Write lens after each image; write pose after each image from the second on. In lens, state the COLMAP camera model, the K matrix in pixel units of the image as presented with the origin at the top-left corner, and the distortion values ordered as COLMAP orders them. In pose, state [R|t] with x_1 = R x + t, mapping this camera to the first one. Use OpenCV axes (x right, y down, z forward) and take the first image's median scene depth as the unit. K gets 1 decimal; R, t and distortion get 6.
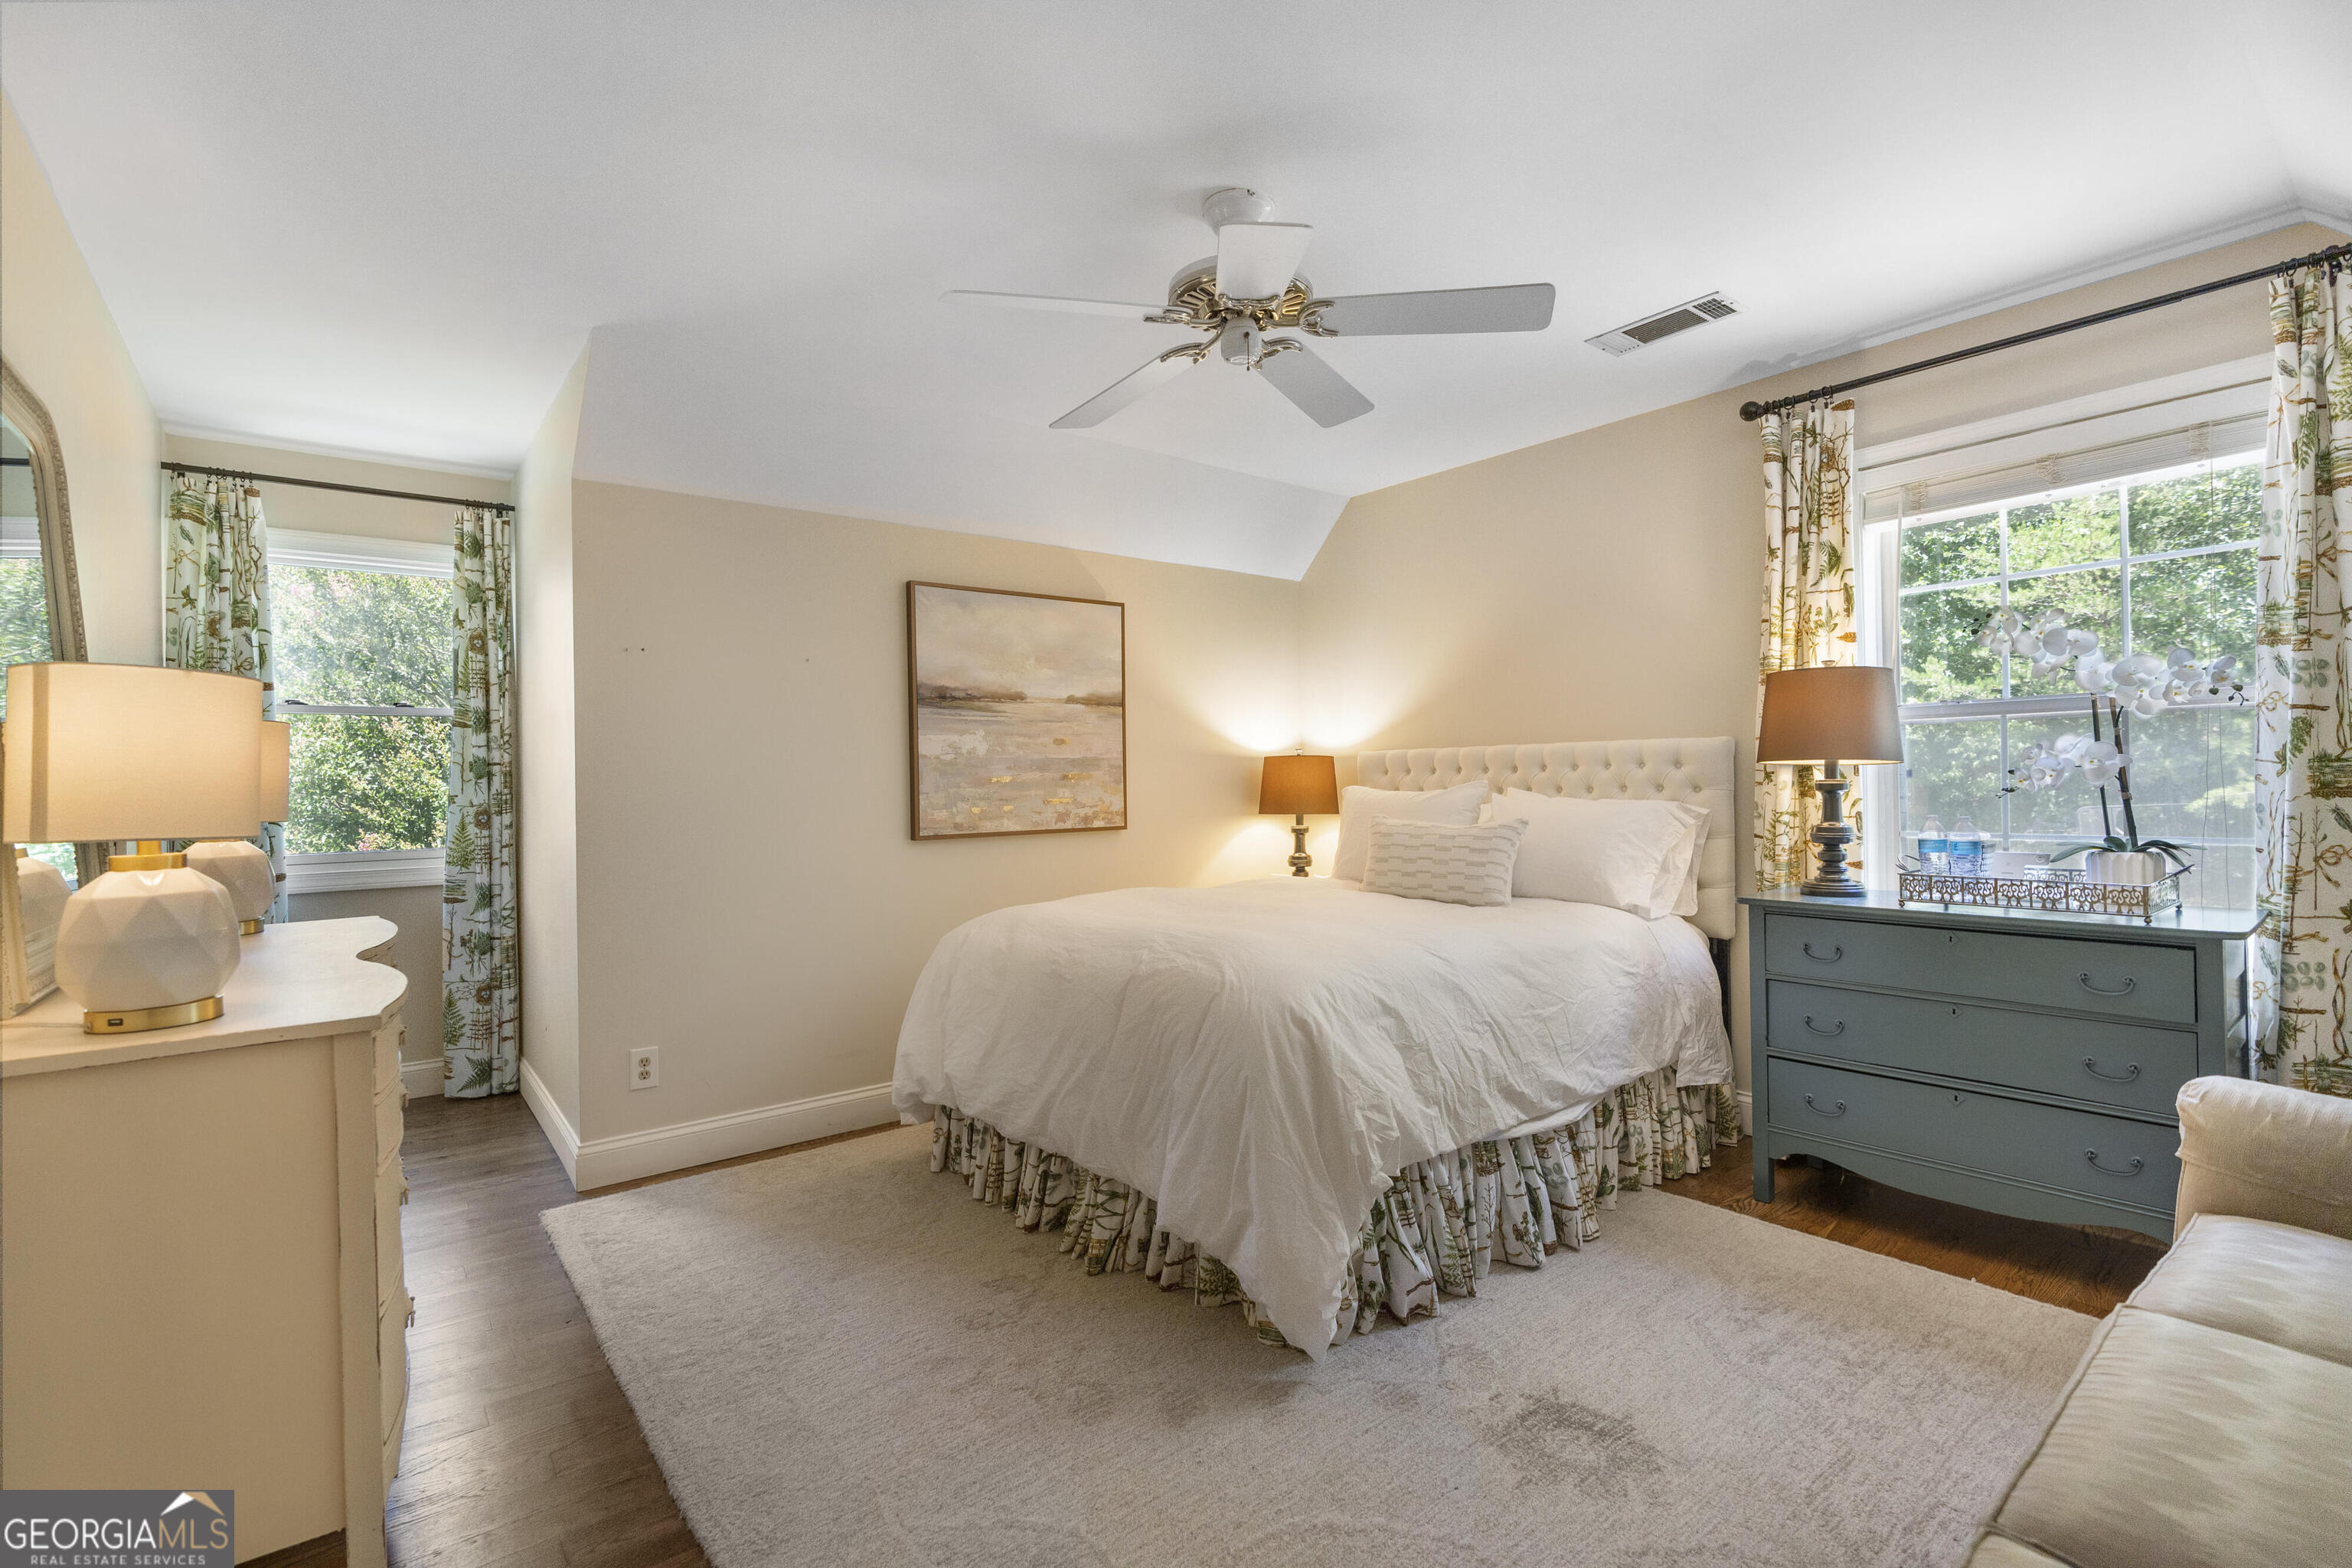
lens RADIAL K [[1062.5, 0, 1182.5], [0, 1062.5, 789.3], [0, 0, 1]] dist [-0.003528, -0.000079]
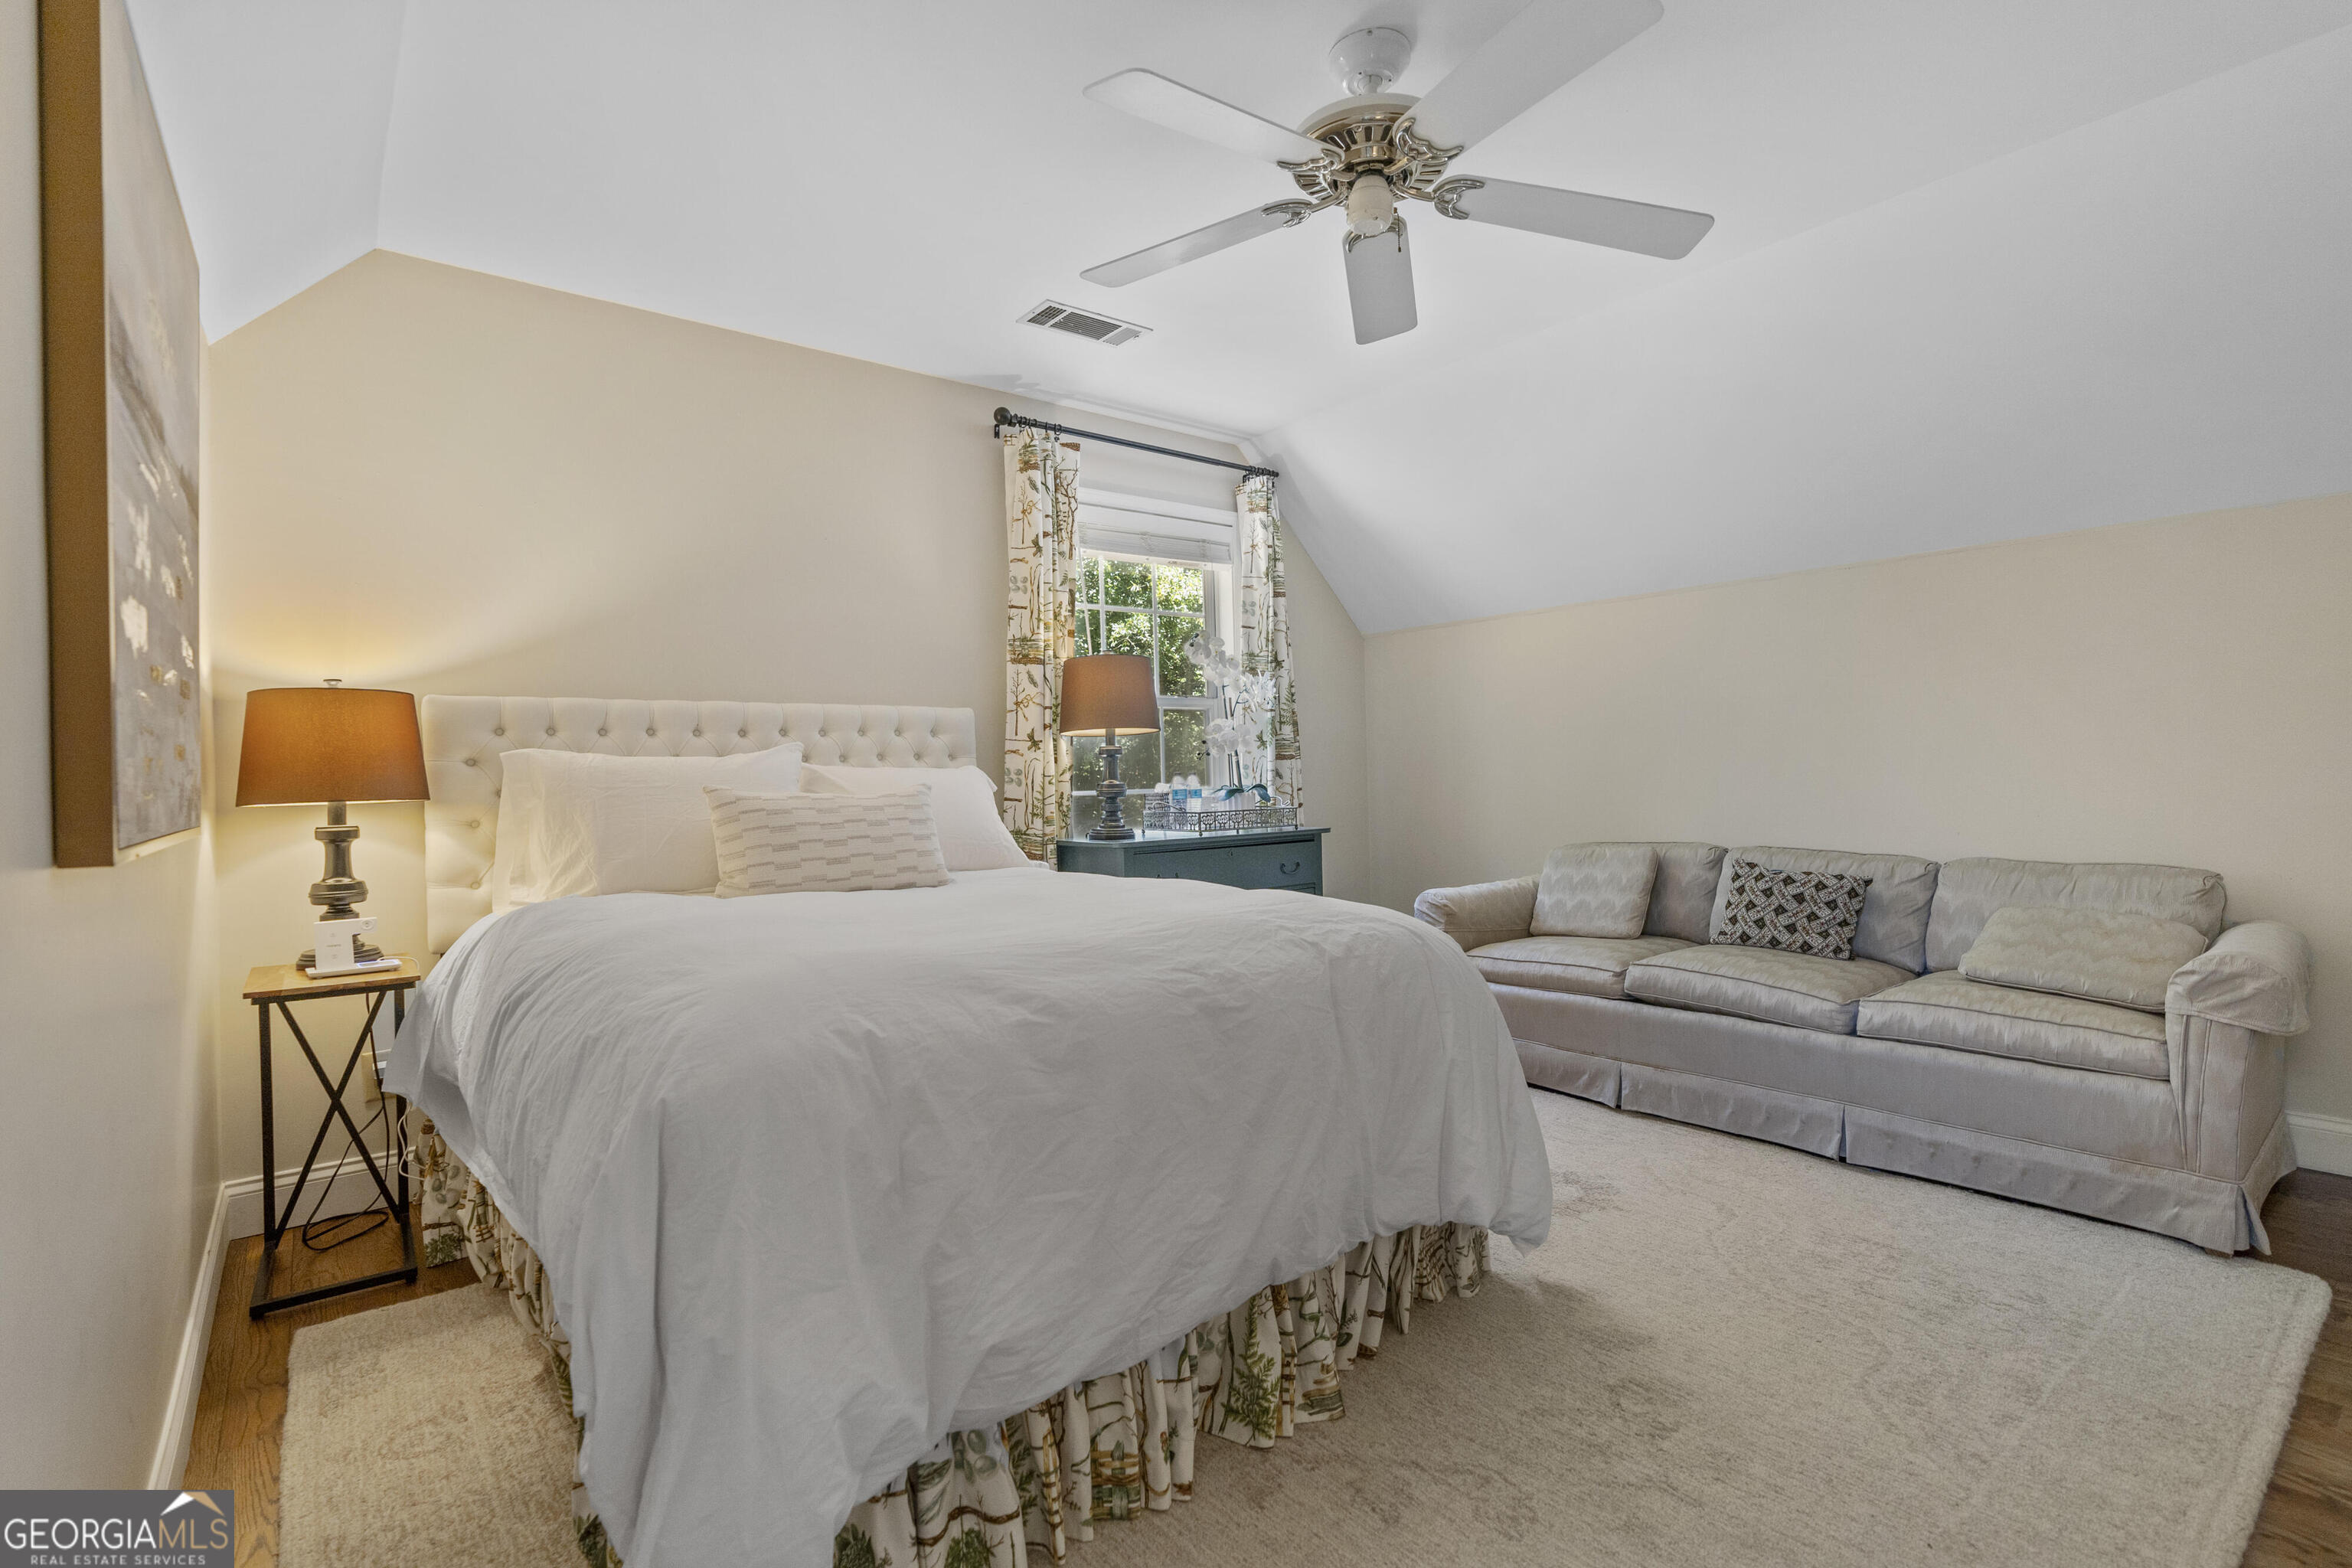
lens RADIAL K [[1092.1, 0, 1177.1], [0, 1092.1, 760.2], [0, 0, 1]] dist [-0.000619, 0.000220]
pose [[-0.006894, 0.014209, 0.999875, -0.579097], [0.018685, 0.999726, -0.014078, 0.024212], [-0.999802, 0.018586, -0.007157, 0.788336]]
